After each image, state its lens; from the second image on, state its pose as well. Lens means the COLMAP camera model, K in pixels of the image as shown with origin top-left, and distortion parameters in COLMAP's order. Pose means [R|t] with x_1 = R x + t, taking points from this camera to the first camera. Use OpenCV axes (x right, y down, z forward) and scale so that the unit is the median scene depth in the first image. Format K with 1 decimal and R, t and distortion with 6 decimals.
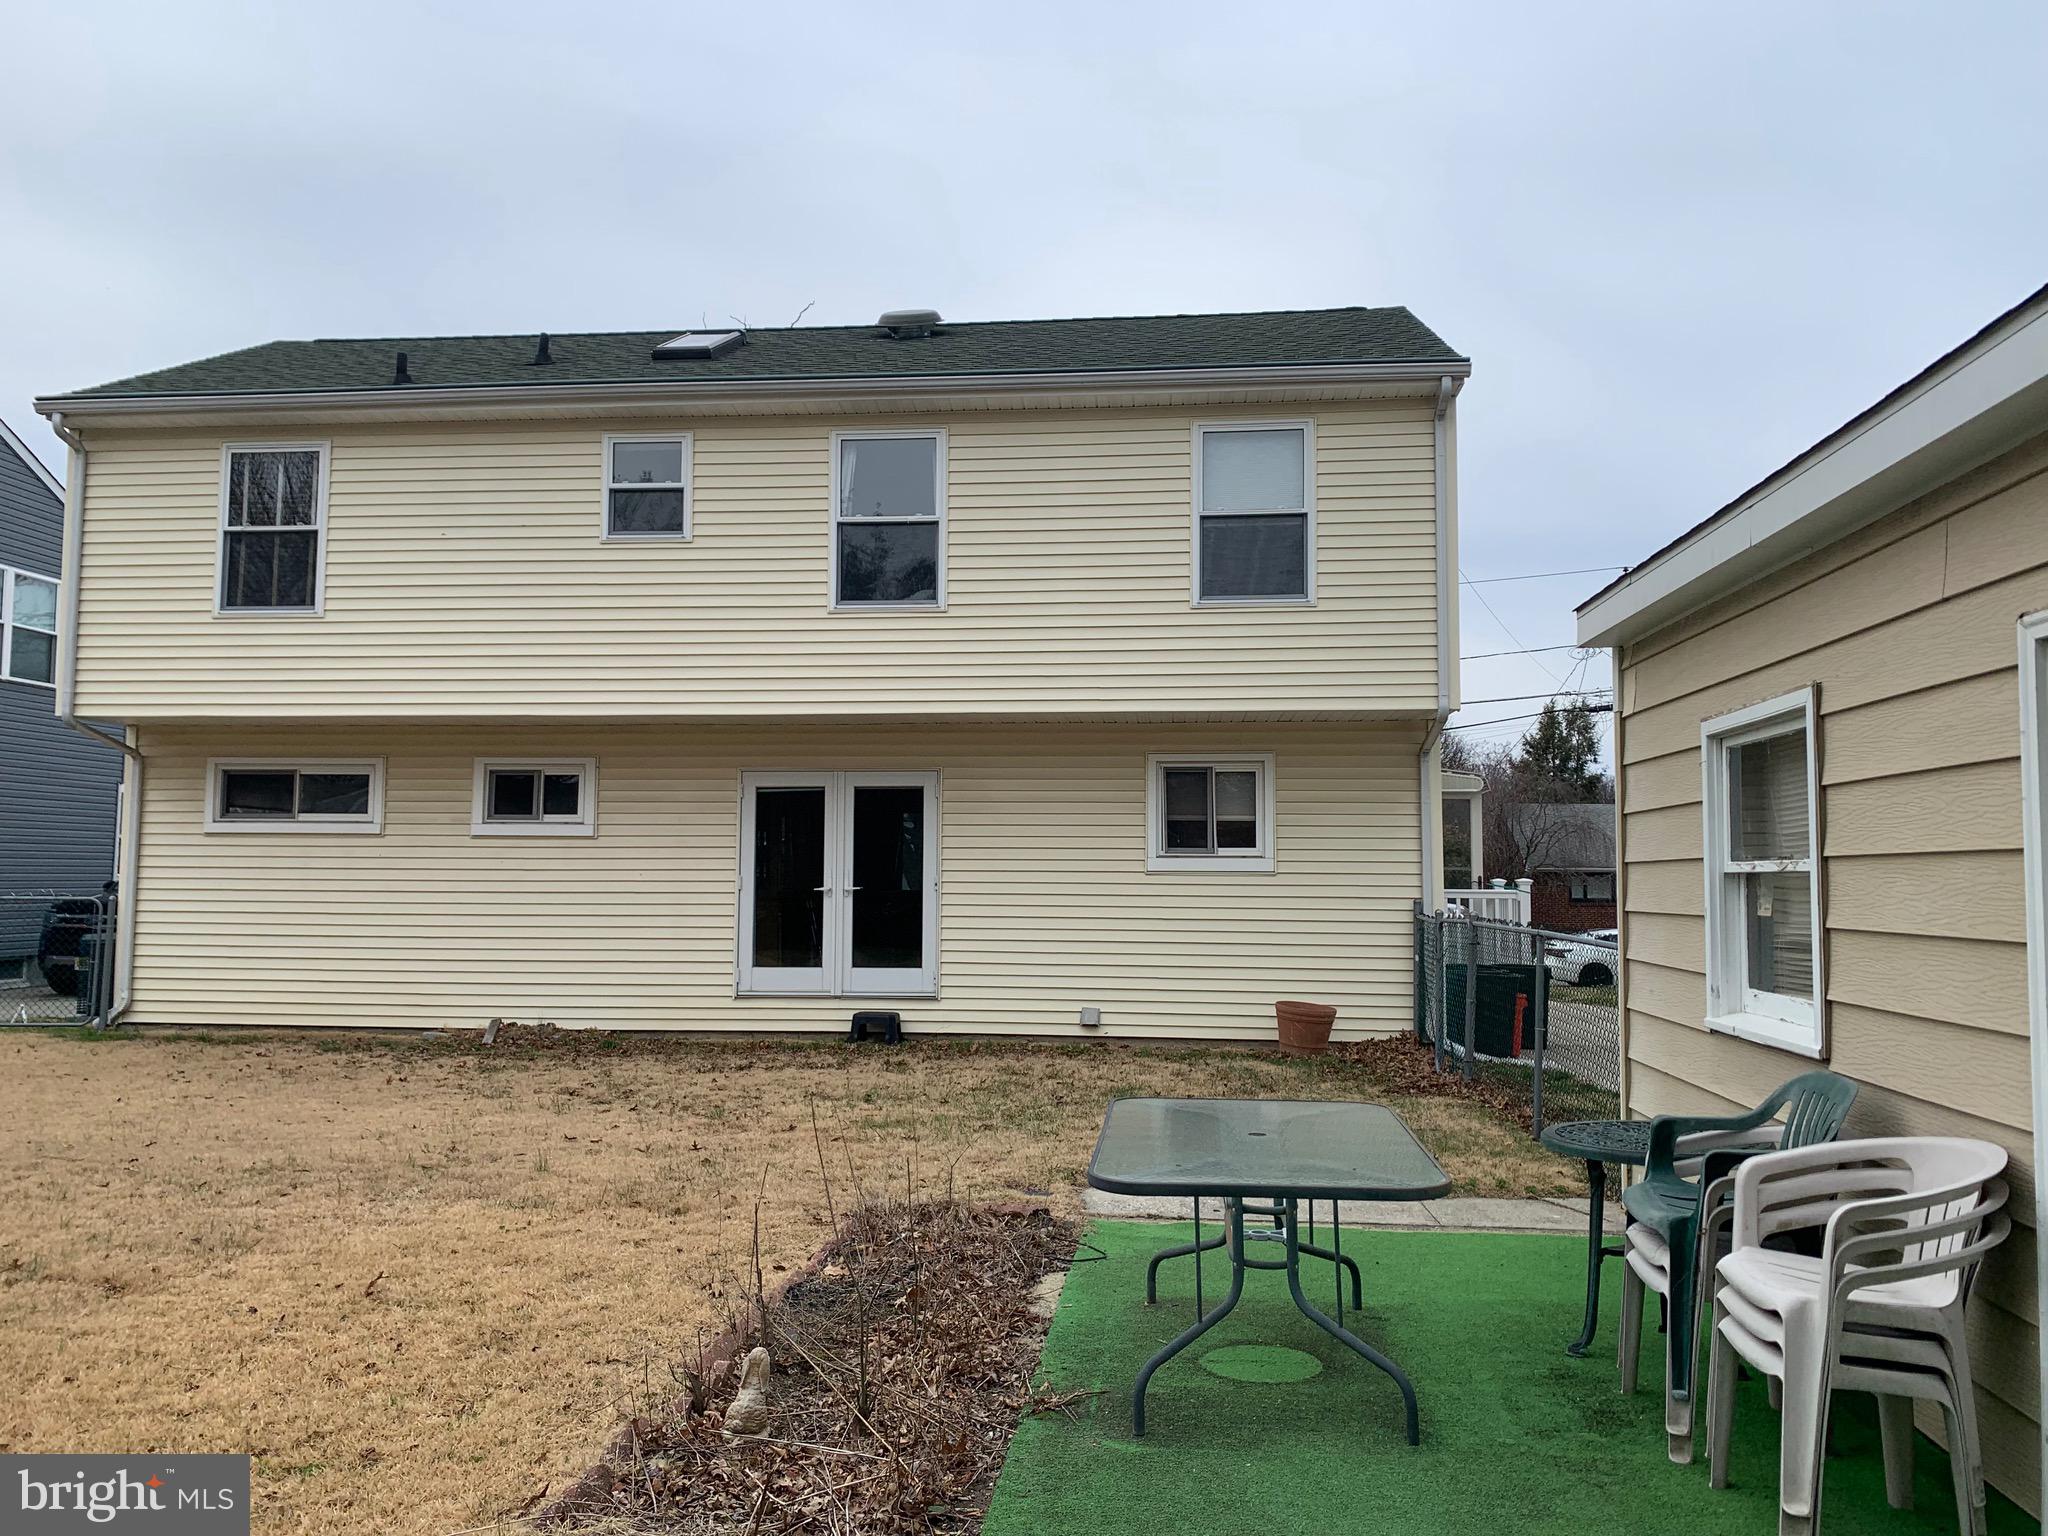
lens RADIAL K [[1548.3, 0, 1021.6], [0, 1548.3, 769.8], [0, 0, 1]] dist [0.058113, -0.014261]
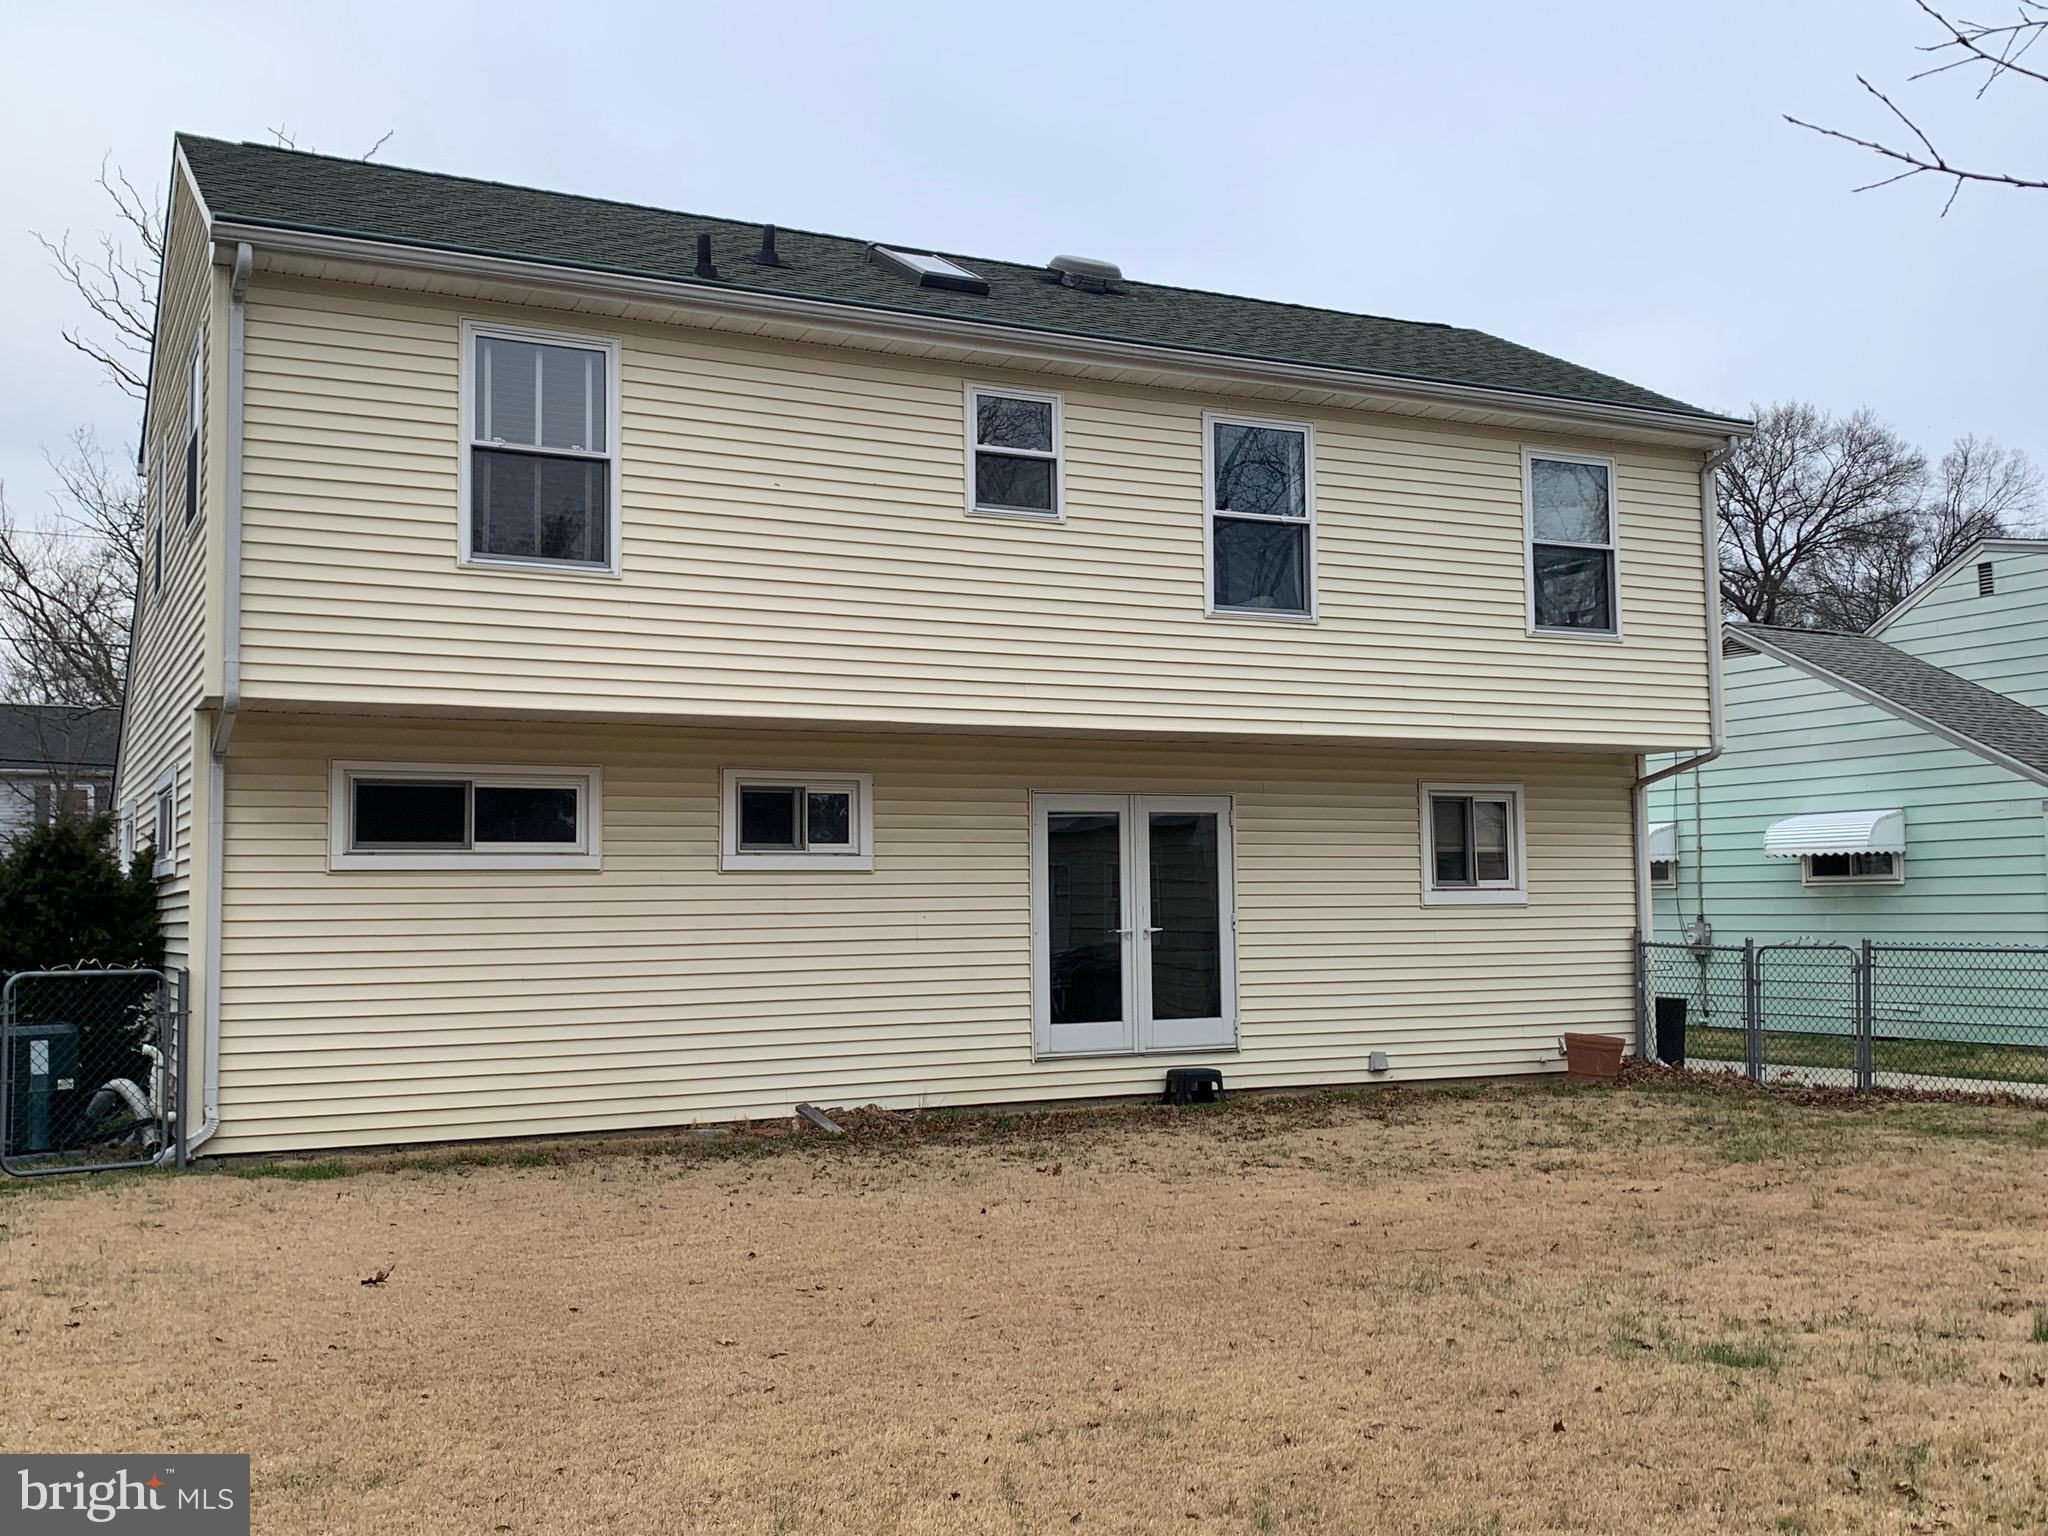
lens RADIAL K [[2015.2, 0, 1024.5], [0, 2015.2, 778.4], [0, 0, 1]] dist [0.143701, 0.000000]
pose [[0.837396, 0.019599, 0.546246, -0.798830], [-0.018530, 0.999800, -0.007465, 0.001129], [-0.546283, -0.003870, 0.837592, 0.085338]]
